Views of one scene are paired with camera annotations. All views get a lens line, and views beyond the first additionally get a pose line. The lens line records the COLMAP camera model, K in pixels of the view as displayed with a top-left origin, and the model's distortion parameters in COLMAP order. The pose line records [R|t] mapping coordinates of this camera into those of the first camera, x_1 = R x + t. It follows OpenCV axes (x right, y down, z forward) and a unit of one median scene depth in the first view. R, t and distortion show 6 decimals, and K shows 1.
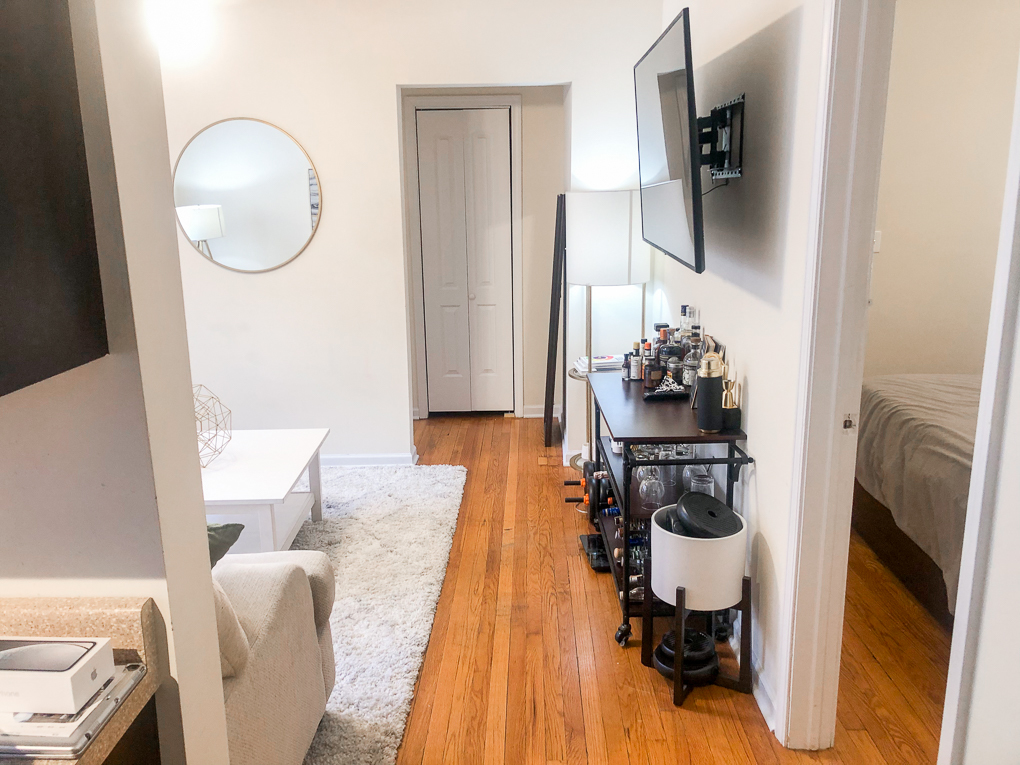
lens RADIAL K [[868.0, 0, 484.1], [0, 868.0, 379.8], [0, 0, 1]] dist [0.123838, -0.114072]
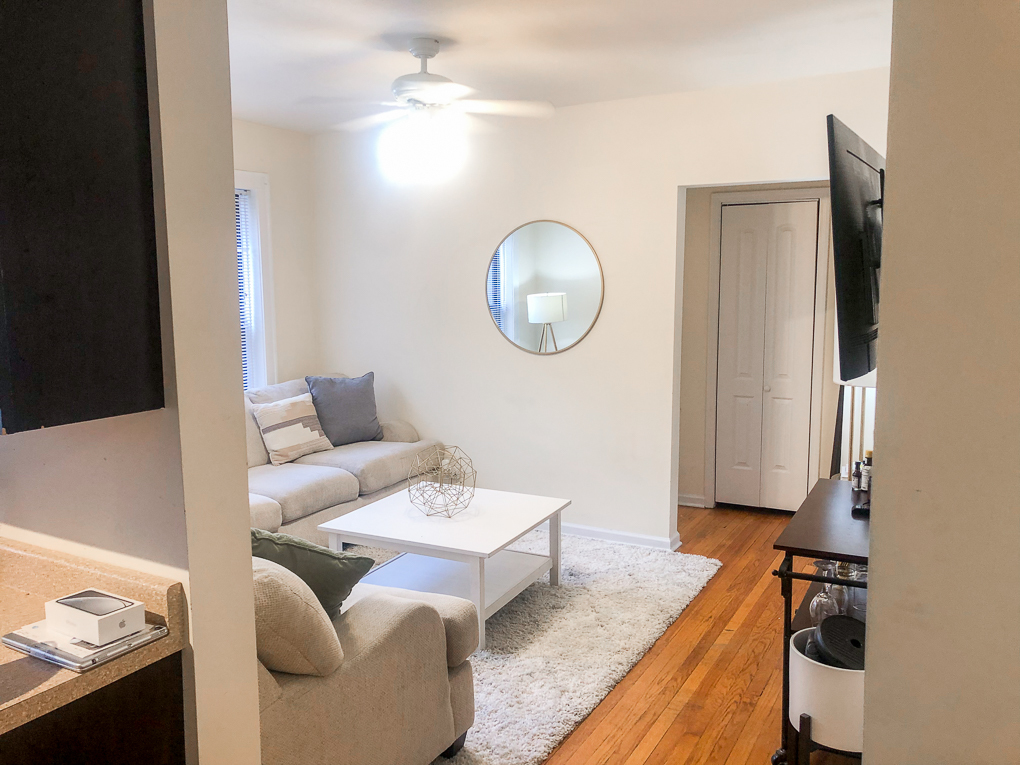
lens RADIAL K [[868.0, 0, 484.1], [0, 868.0, 379.8], [0, 0, 1]] dist [0.123838, -0.114072]
pose [[0.887888, 0.069109, -0.454840, 0.228551], [-0.109849, 0.991903, -0.063724, -0.012669], [0.446753, 0.106543, 0.888290, -0.023544]]
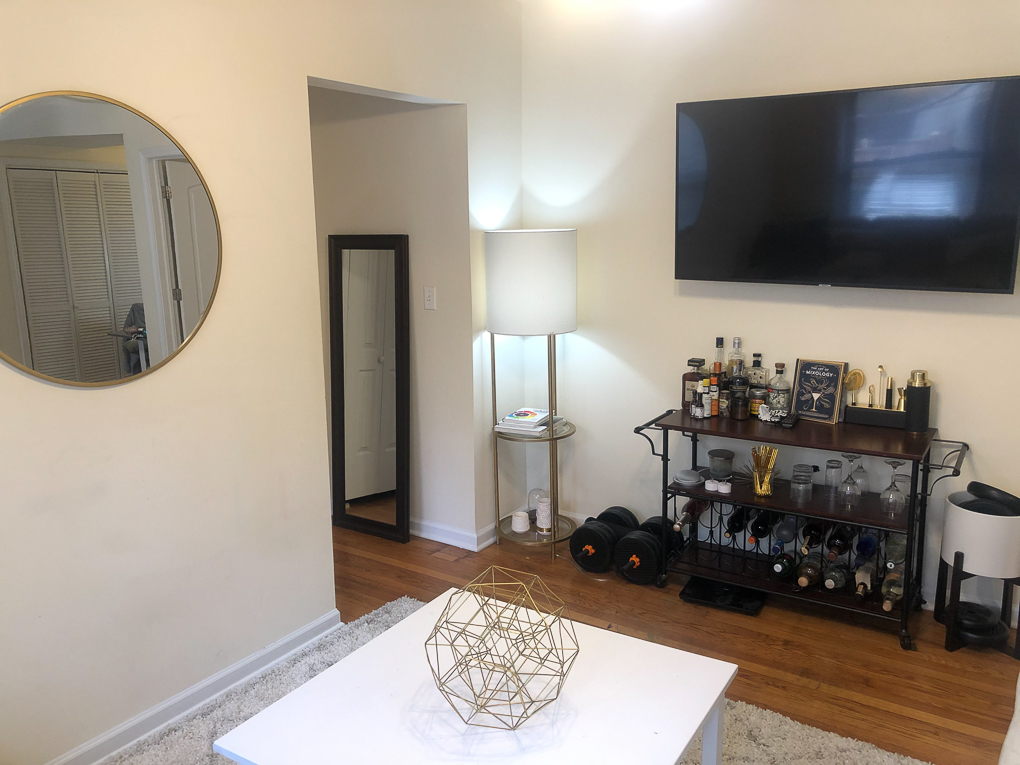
lens RADIAL K [[896.3, 0, 534.0], [0, 896.3, 380.0], [0, 0, 1]] dist [0.173663, 0.003968]
pose [[0.477198, -0.150320, 0.865844, -0.796032], [0.188488, 0.979840, 0.066229, -0.144594], [-0.858344, 0.131597, 0.495911, 0.637022]]
